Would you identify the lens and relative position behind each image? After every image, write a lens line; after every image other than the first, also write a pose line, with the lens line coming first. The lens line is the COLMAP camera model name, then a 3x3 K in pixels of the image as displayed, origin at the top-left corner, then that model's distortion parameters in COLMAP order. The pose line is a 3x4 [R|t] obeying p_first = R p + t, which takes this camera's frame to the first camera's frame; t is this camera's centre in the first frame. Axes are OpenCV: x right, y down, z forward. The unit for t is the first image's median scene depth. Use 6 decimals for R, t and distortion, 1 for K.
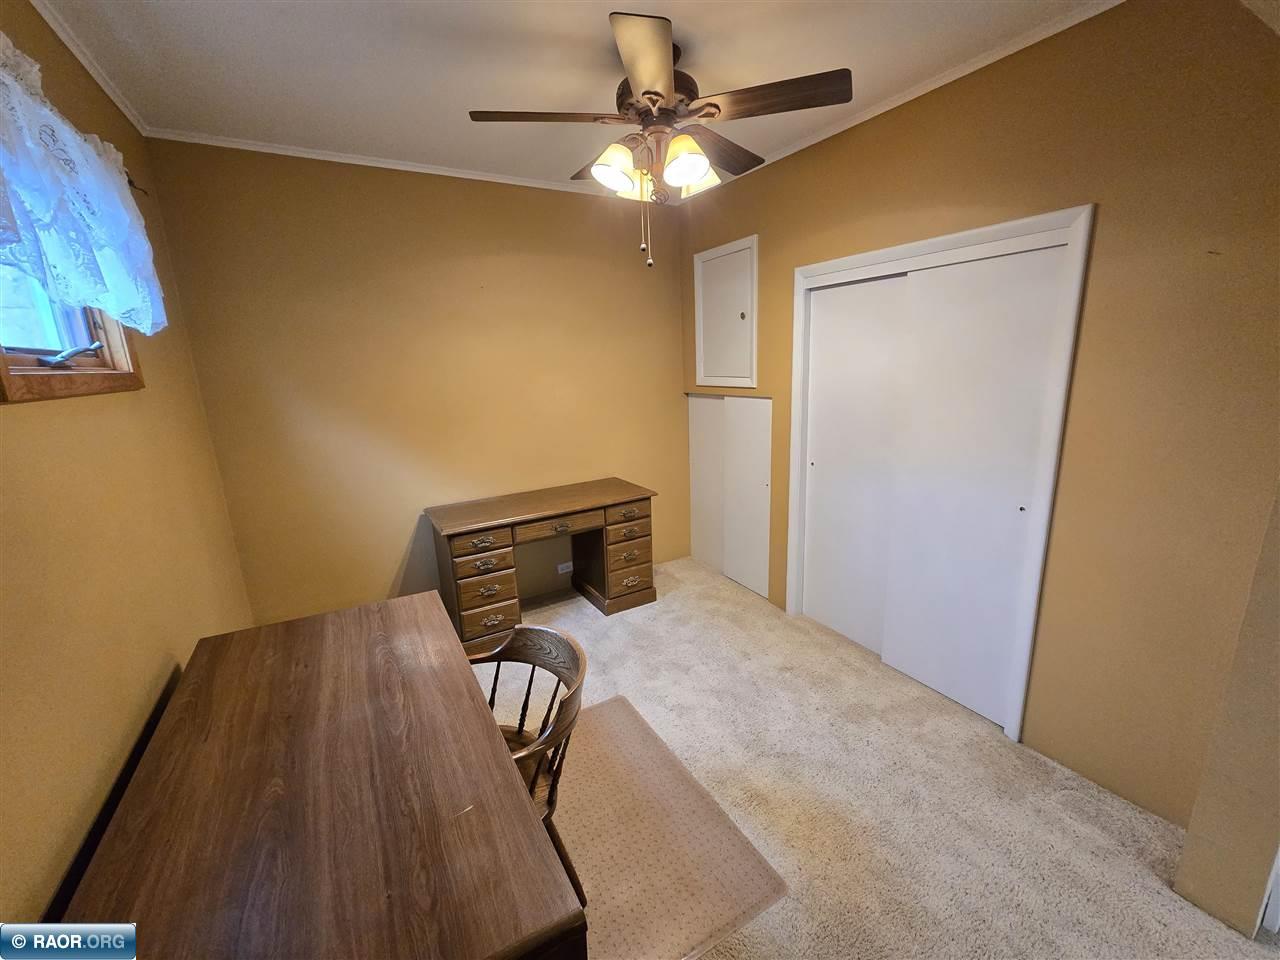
lens RADIAL K [[519.4, 0, 640.0], [0, 519.4, 480.0], [0, 0, 1]] dist [-0.000241, 0.000048]
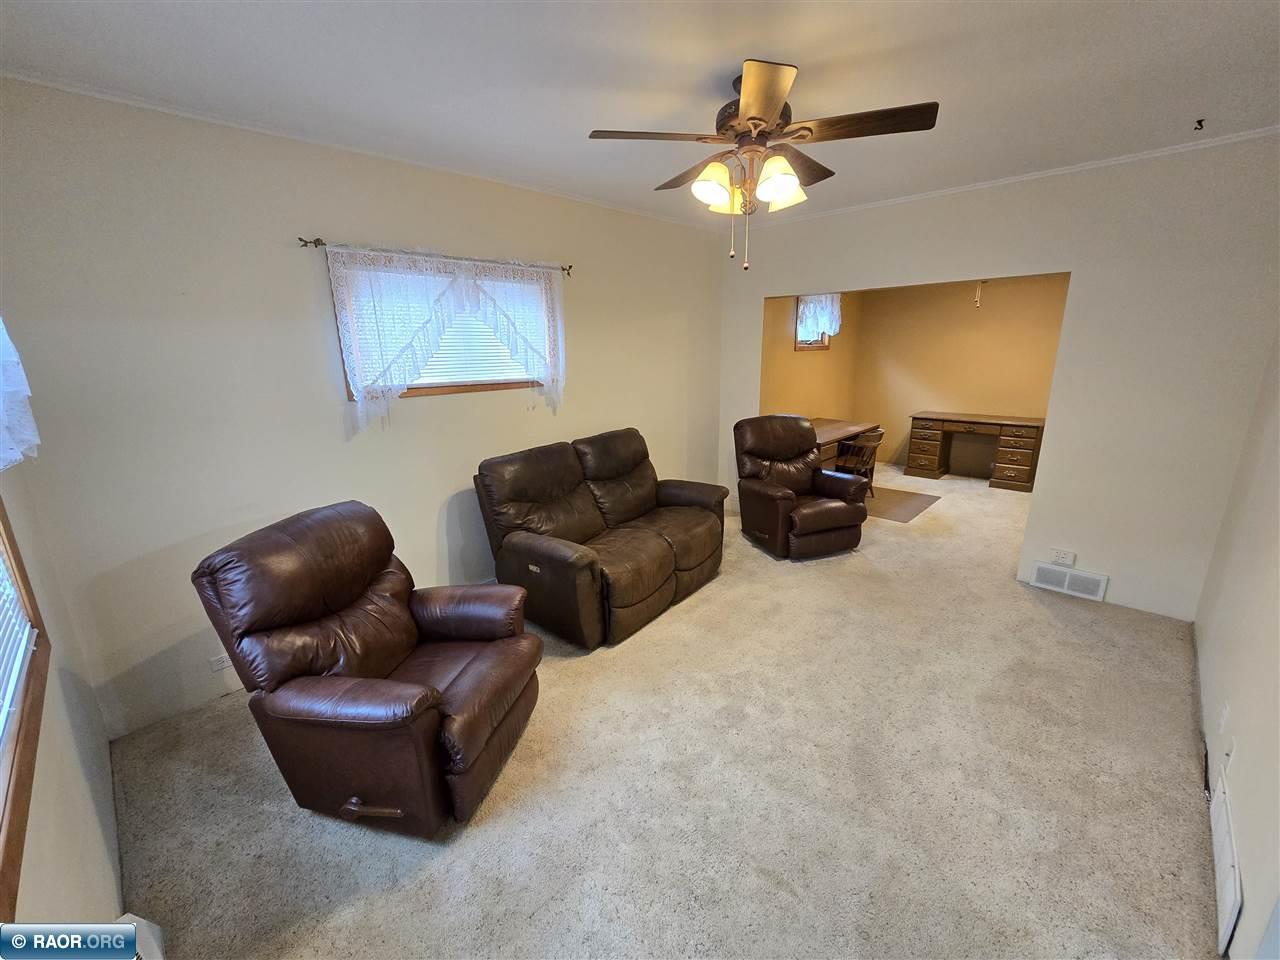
lens RADIAL K [[518.9, 0, 640.0], [0, 518.9, 480.0], [0, 0, 1]] dist [0.010171, -0.000320]
pose [[0.275477, 0.263865, -0.924385, 2.406048], [-0.208915, 0.955042, 0.210357, 0.212643], [0.938332, 0.135169, 0.318217, -1.358081]]
